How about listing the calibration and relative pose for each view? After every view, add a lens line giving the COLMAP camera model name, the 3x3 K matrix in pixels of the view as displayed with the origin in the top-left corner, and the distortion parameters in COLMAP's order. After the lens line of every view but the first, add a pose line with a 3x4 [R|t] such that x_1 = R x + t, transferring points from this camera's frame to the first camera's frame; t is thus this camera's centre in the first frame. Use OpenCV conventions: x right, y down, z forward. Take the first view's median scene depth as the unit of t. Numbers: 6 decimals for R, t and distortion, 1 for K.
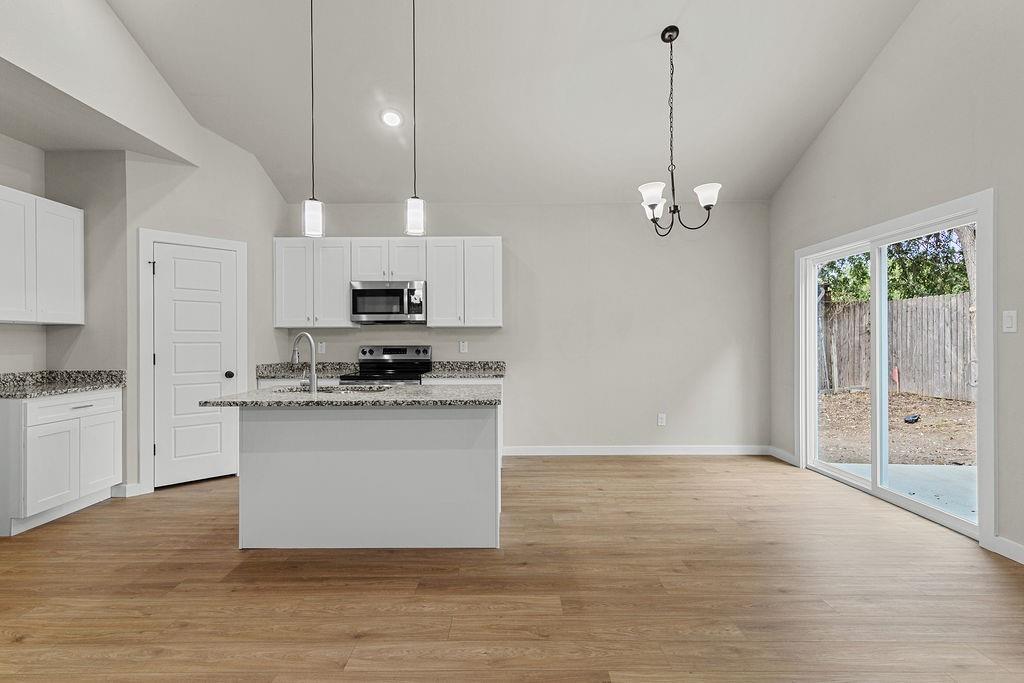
lens RADIAL K [[491.4, 0, 511.0], [0, 491.4, 338.8], [0, 0, 1]] dist [0.004178, 0.000555]
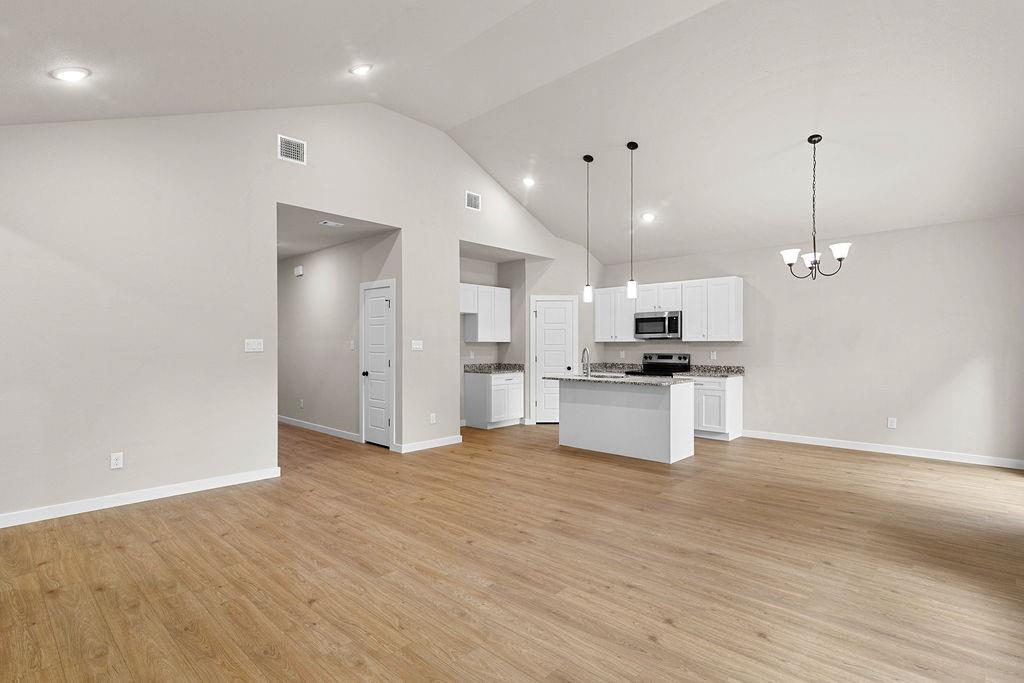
lens RADIAL K [[491.4, 0, 511.0], [0, 491.4, 338.8], [0, 0, 1]] dist [0.004178, 0.000555]
pose [[0.742162, -0.004071, -0.670209, 0.485040], [-0.000032, 0.999981, -0.006110, -0.025451], [0.670221, 0.004556, 0.742148, -0.498929]]
